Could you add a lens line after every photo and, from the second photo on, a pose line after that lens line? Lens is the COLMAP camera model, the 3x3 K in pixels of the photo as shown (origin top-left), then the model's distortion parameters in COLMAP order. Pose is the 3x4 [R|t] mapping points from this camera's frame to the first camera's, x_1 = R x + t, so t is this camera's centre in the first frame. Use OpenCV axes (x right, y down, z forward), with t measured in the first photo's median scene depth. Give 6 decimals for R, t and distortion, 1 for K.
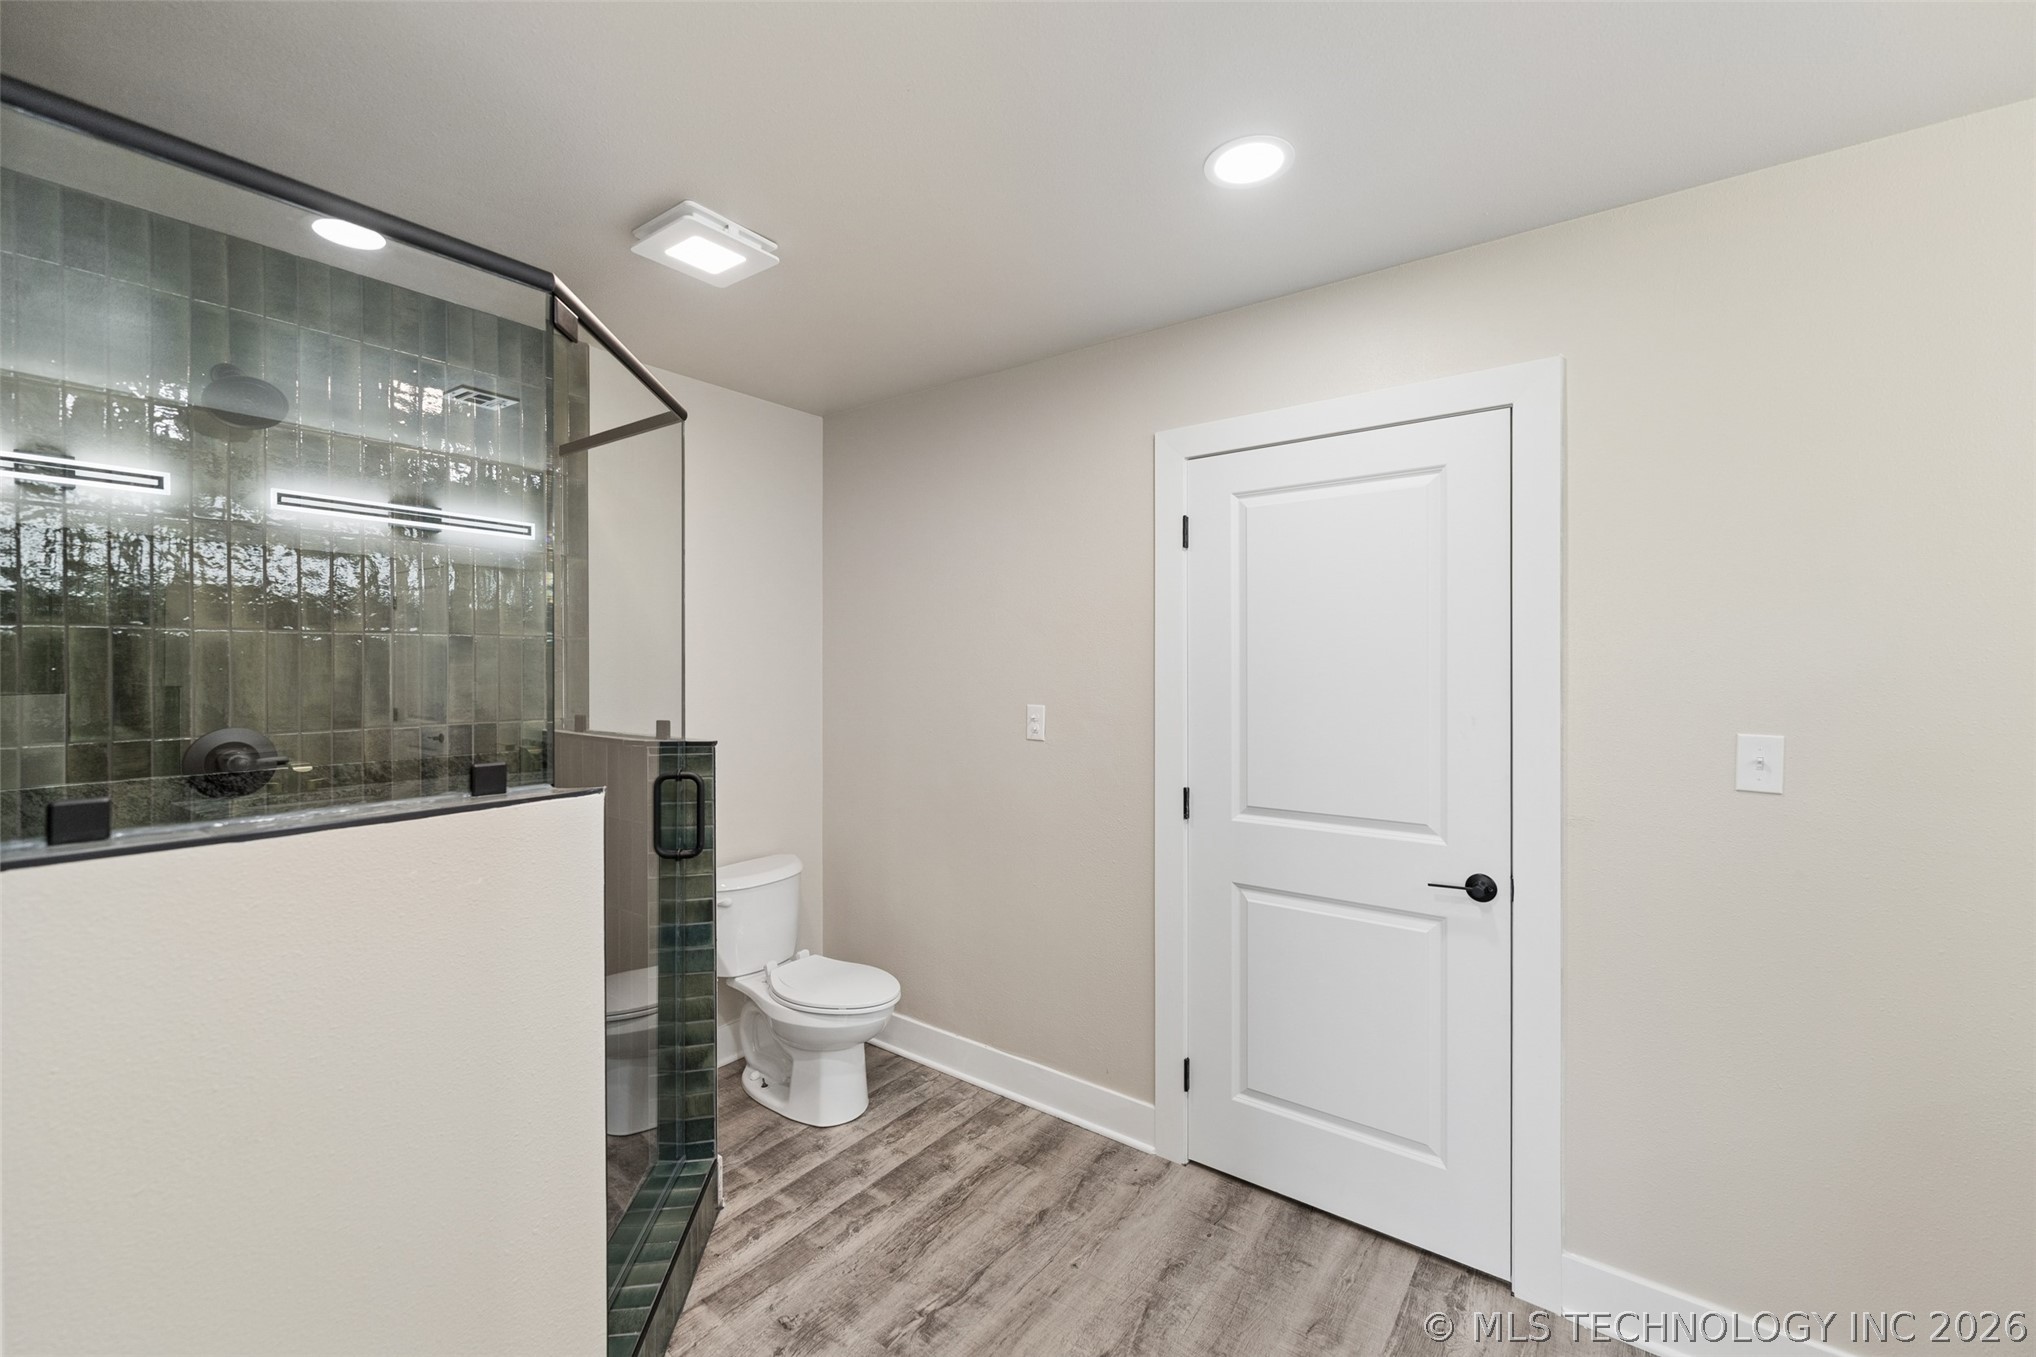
lens RADIAL K [[825.4, 0, 1002.4], [0, 825.4, 686.8], [0, 0, 1]] dist [0.003380, -0.001515]
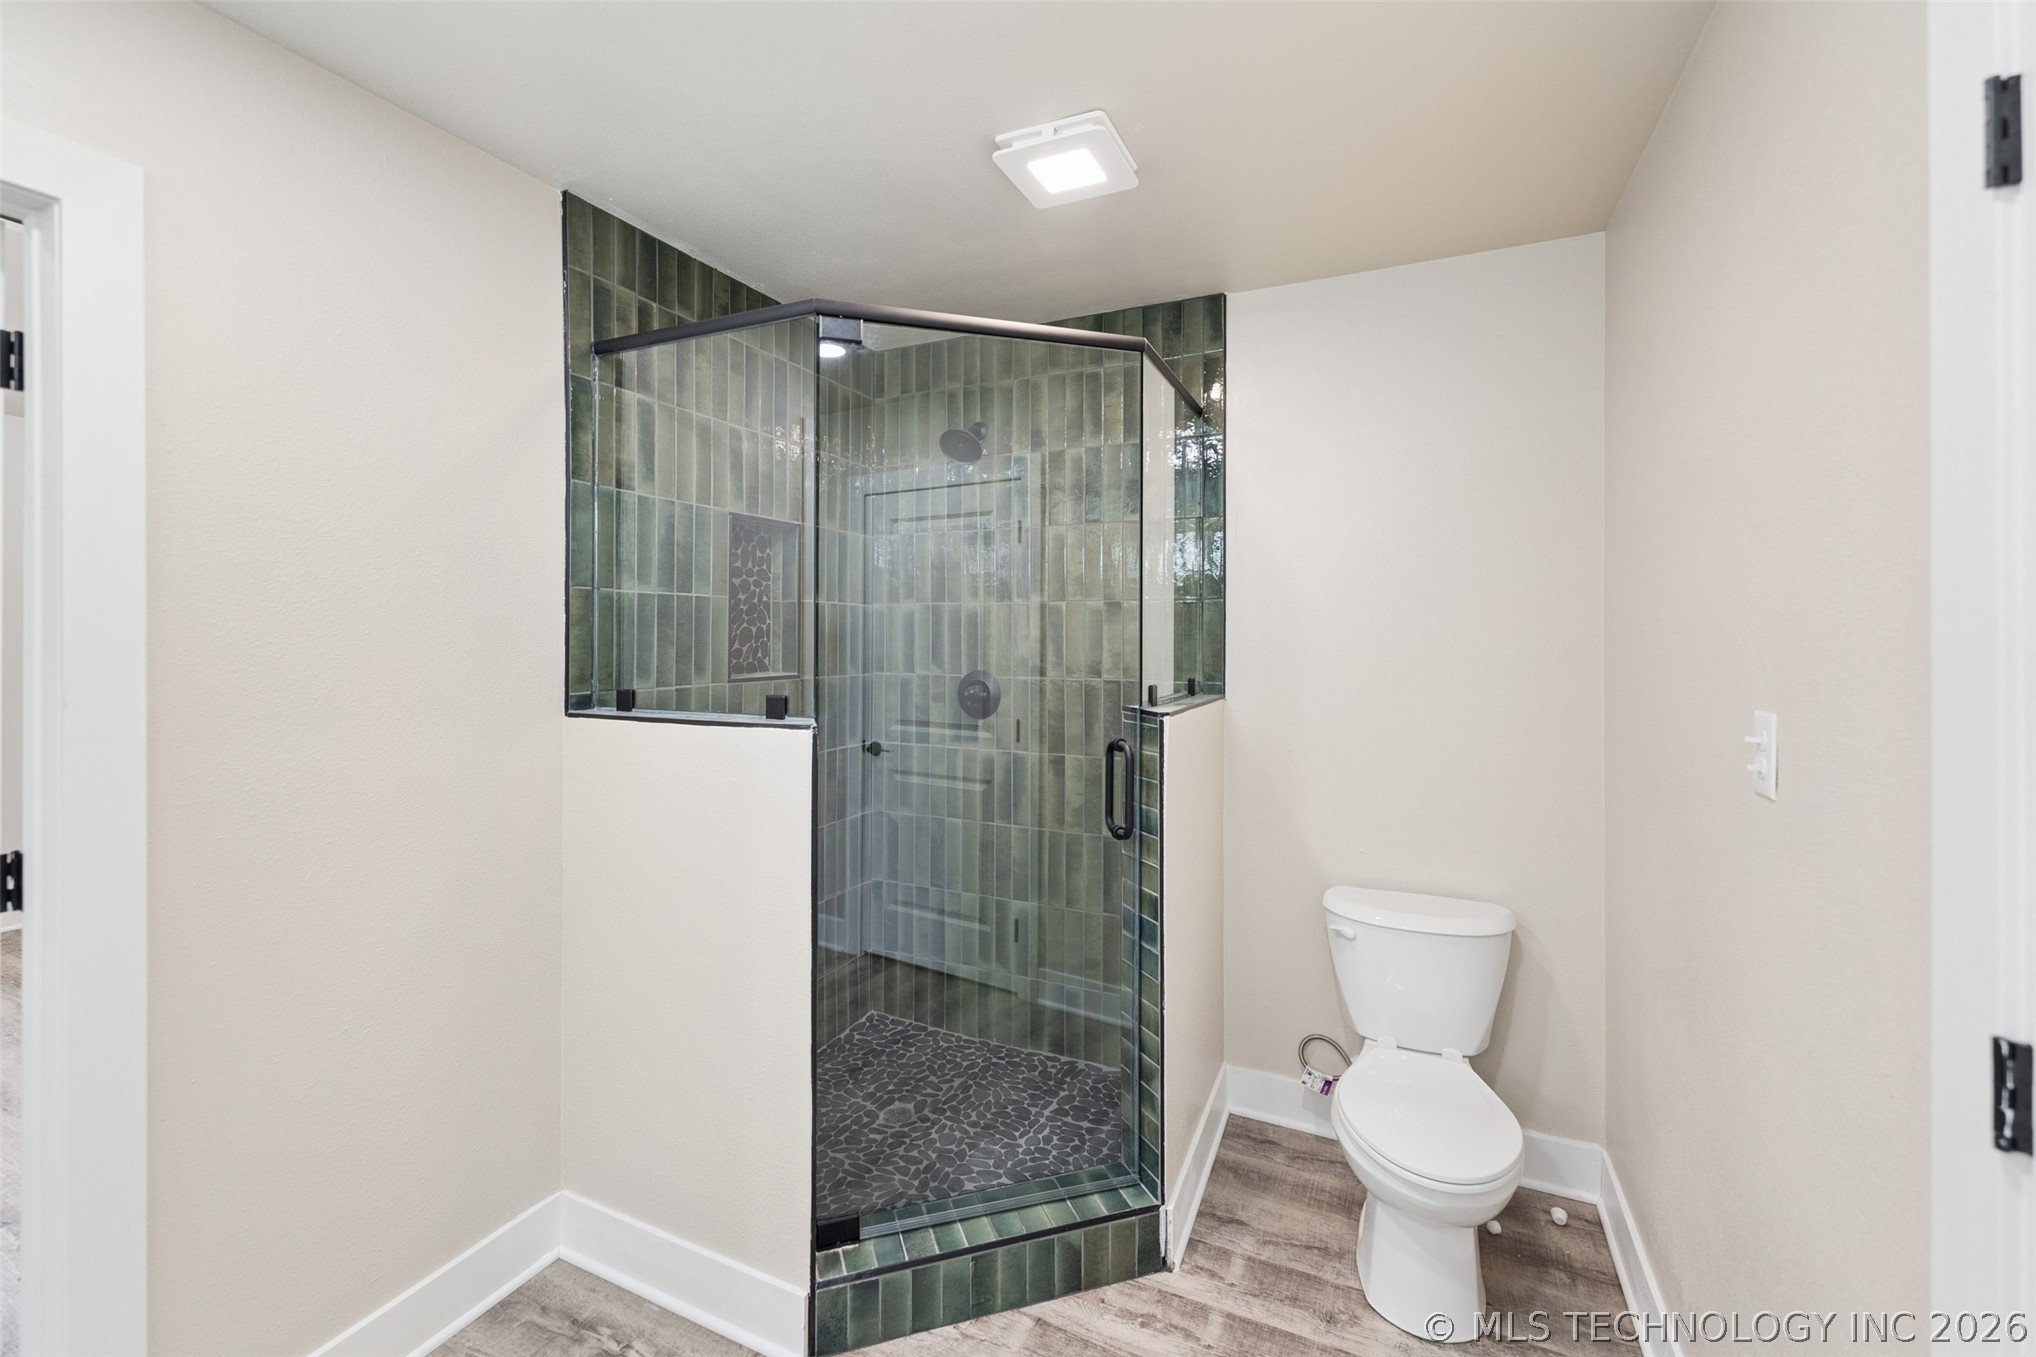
lens RADIAL K [[825.4, 0, 998.2], [0, 825.4, 643.9], [0, 0, 1]] dist [0.003380, -0.001515]
pose [[0.218549, 0.009467, -0.975780, 0.441546], [-0.032236, 0.999477, 0.002477, -0.001879], [0.975293, 0.030914, 0.218740, 0.635312]]
